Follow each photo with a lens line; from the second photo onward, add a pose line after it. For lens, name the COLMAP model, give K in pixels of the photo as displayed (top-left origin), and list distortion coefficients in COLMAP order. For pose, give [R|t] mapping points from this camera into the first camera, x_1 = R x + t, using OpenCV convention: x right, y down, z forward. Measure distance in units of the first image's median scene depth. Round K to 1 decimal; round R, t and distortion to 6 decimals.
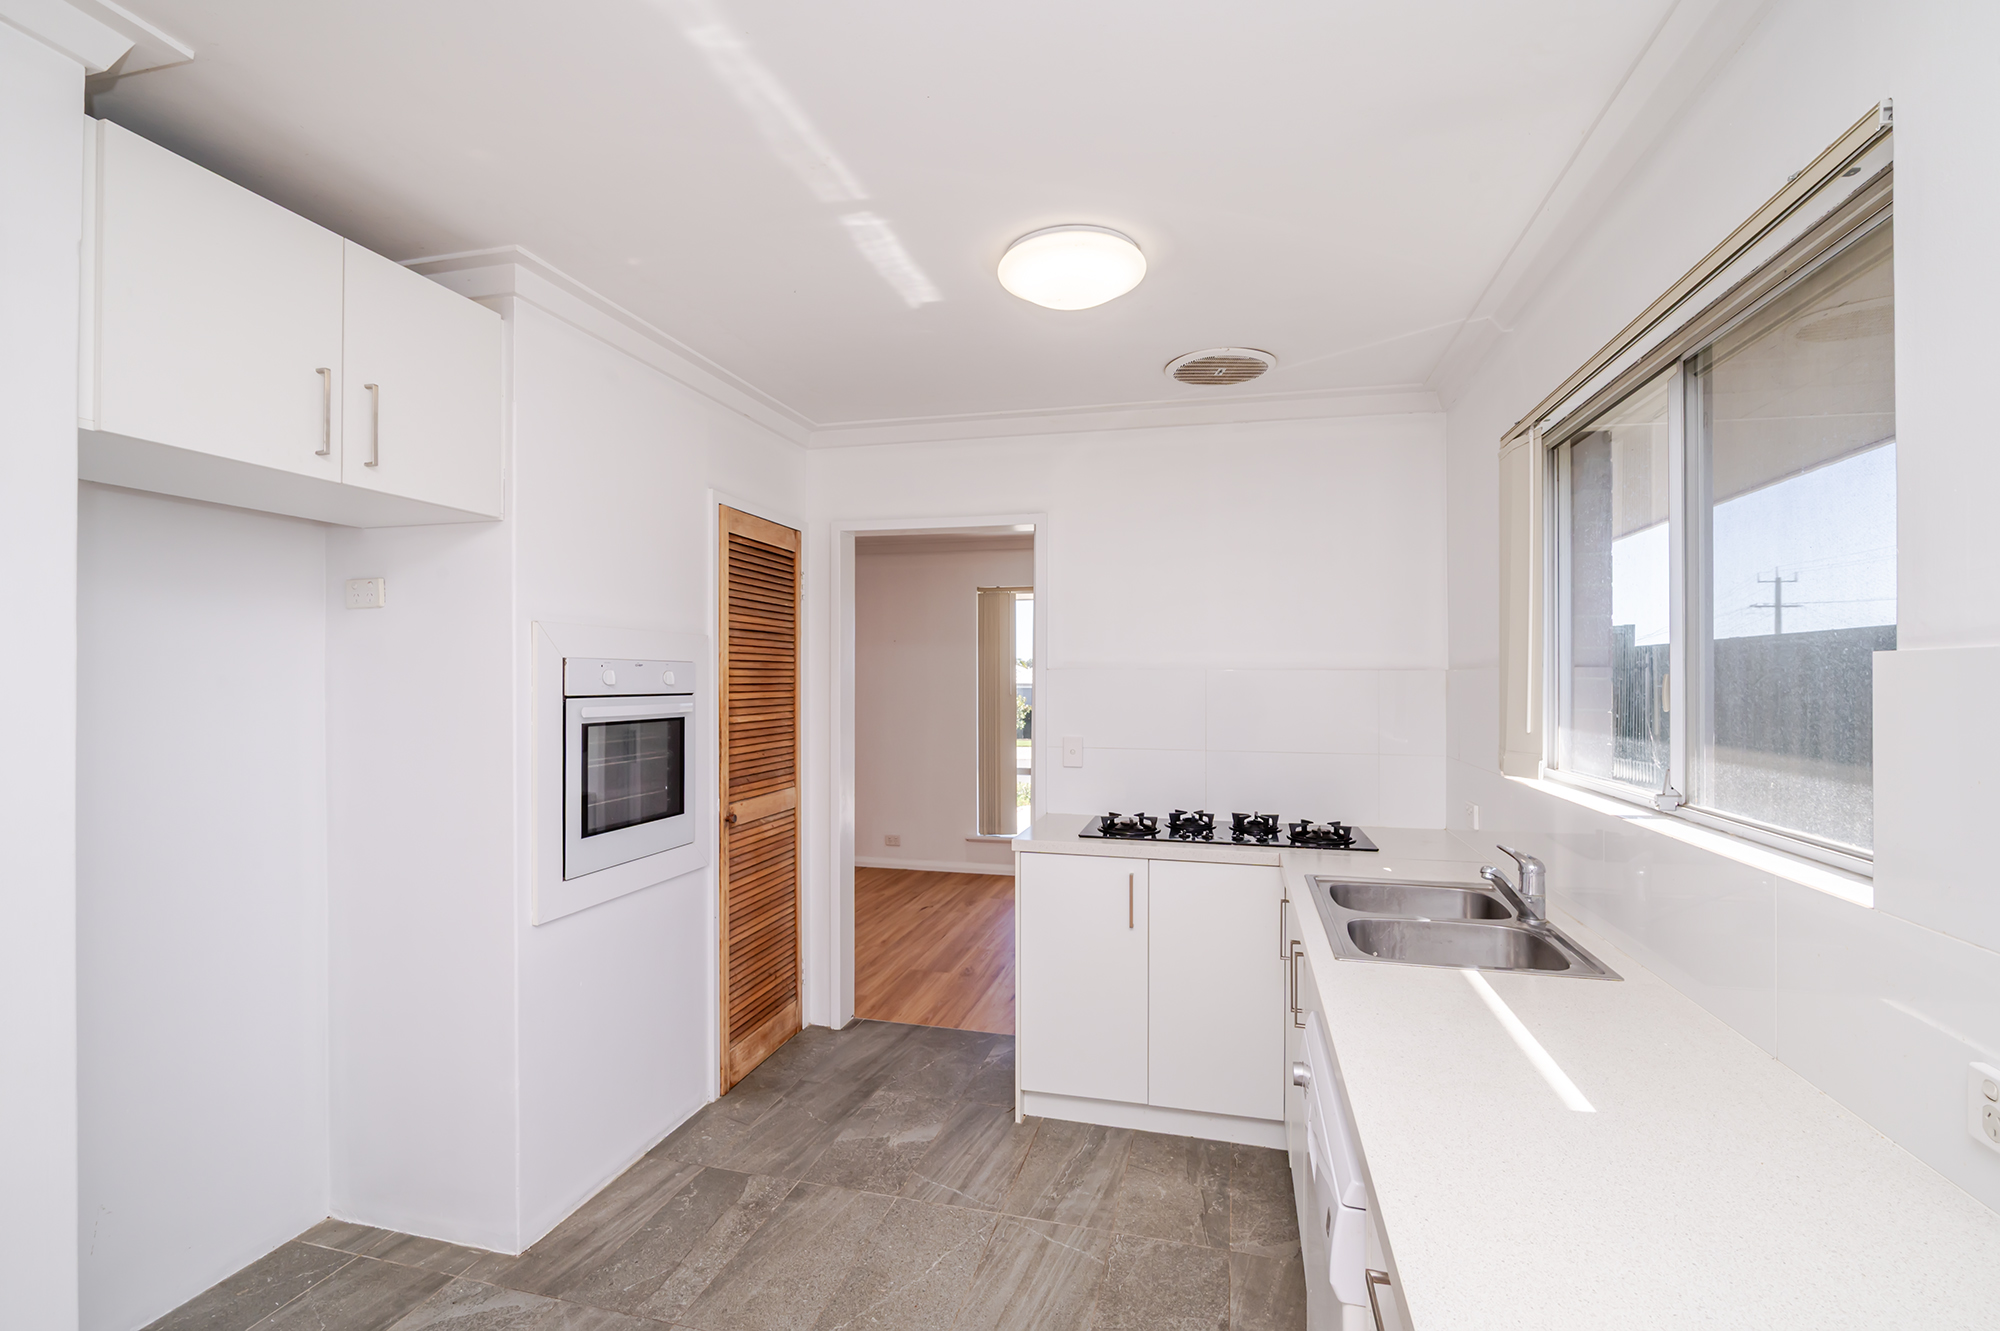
lens RADIAL K [[899.2, 0, 997.9], [0, 899.2, 677.8], [0, 0, 1]] dist [-0.000147, -0.000033]
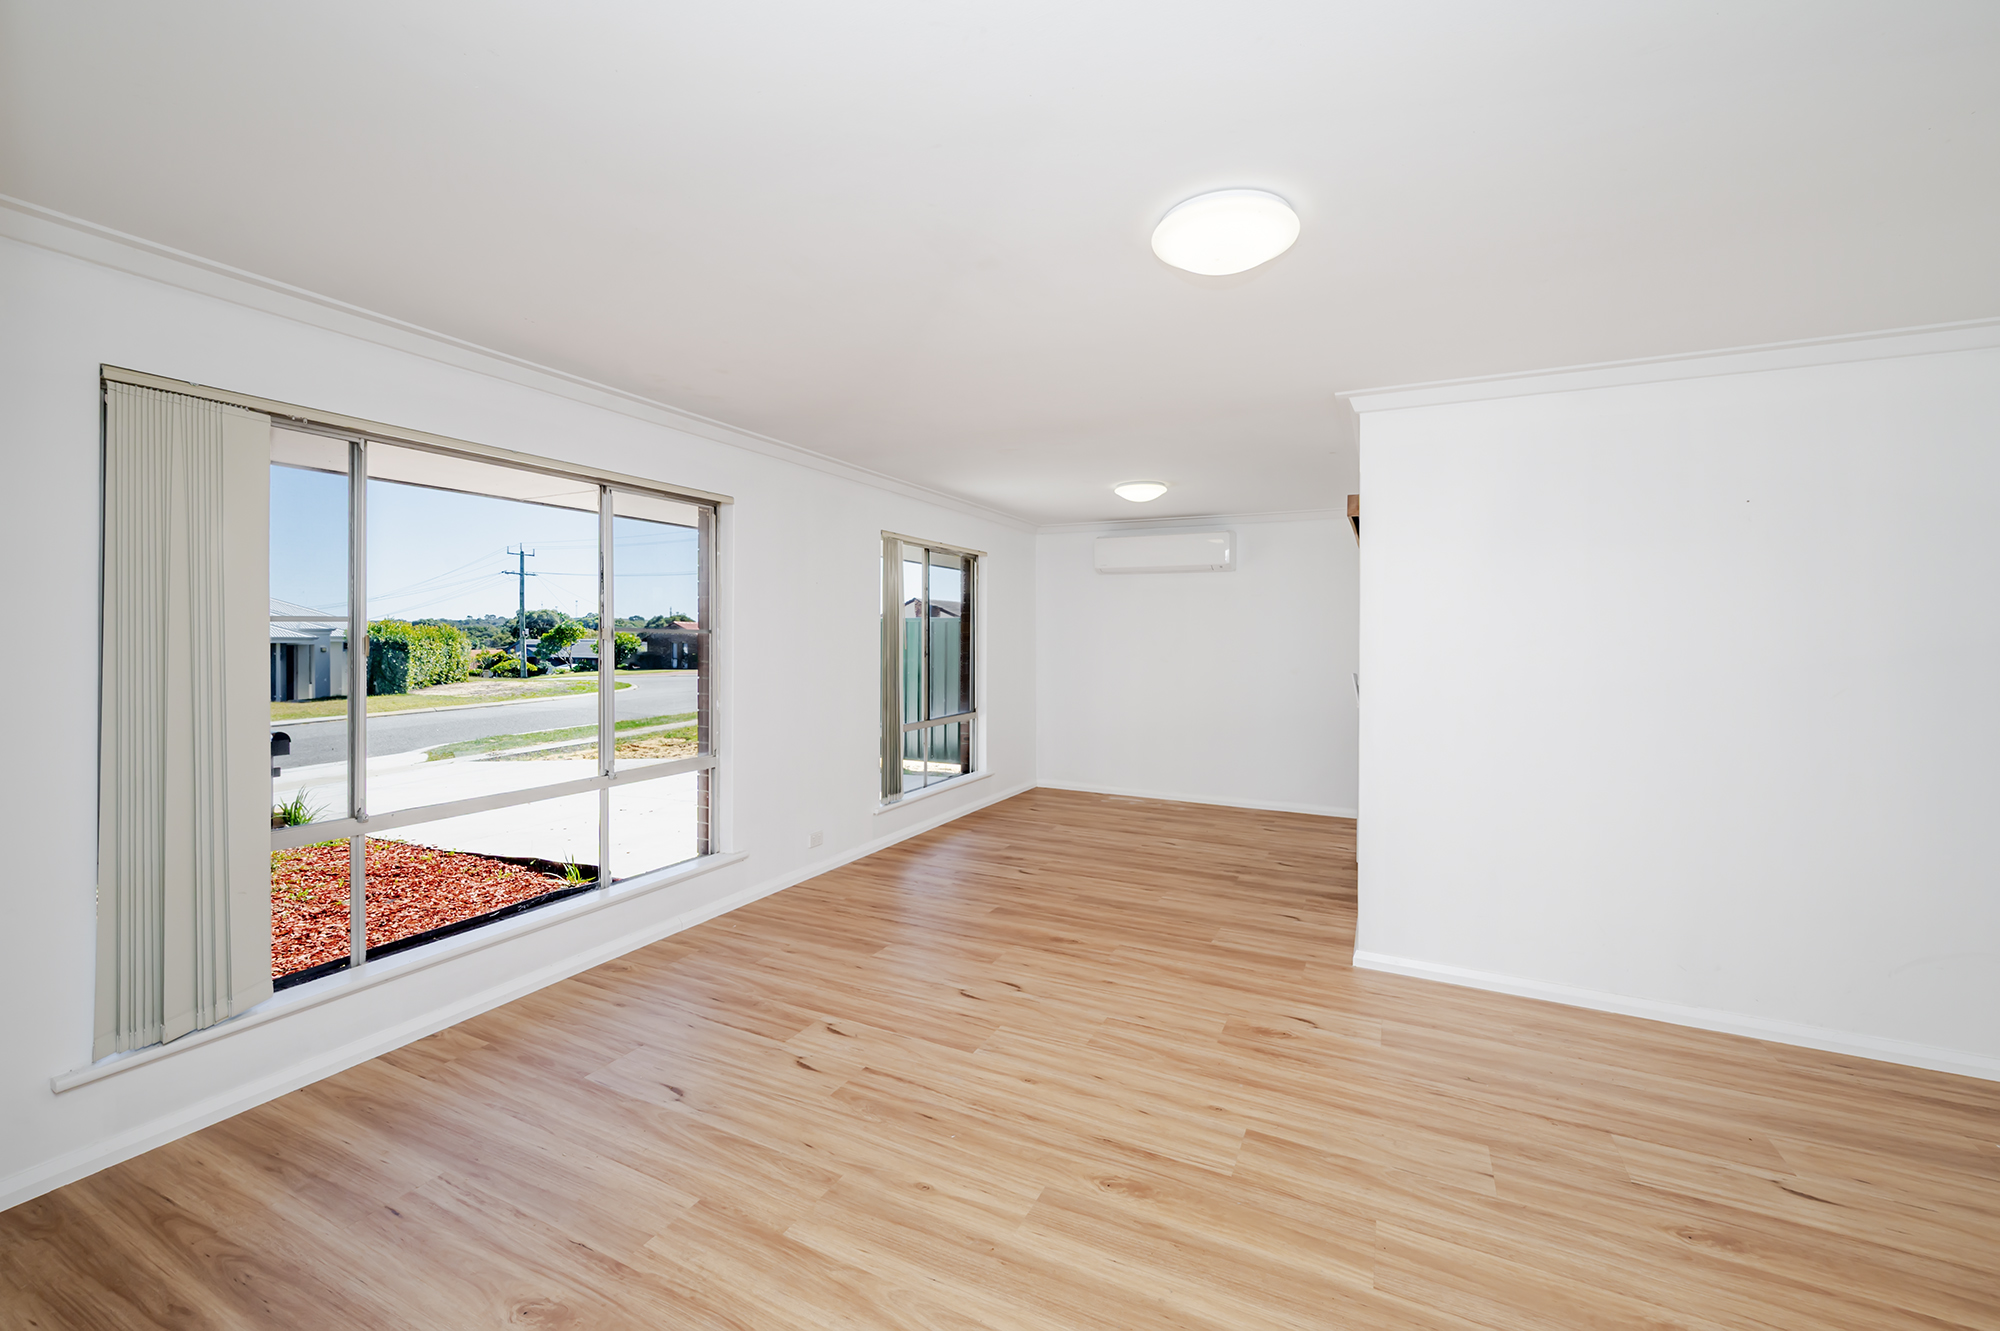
lens RADIAL K [[796.9, 0, 1003.5], [0, 796.9, 648.1], [0, 0, 1]] dist [-0.002382, -0.000305]
pose [[0.208353, -0.018904, 0.977871, -1.635910], [-0.004327, 0.999786, 0.020250, -0.002443], [-0.978044, -0.008451, 0.208227, 1.517560]]
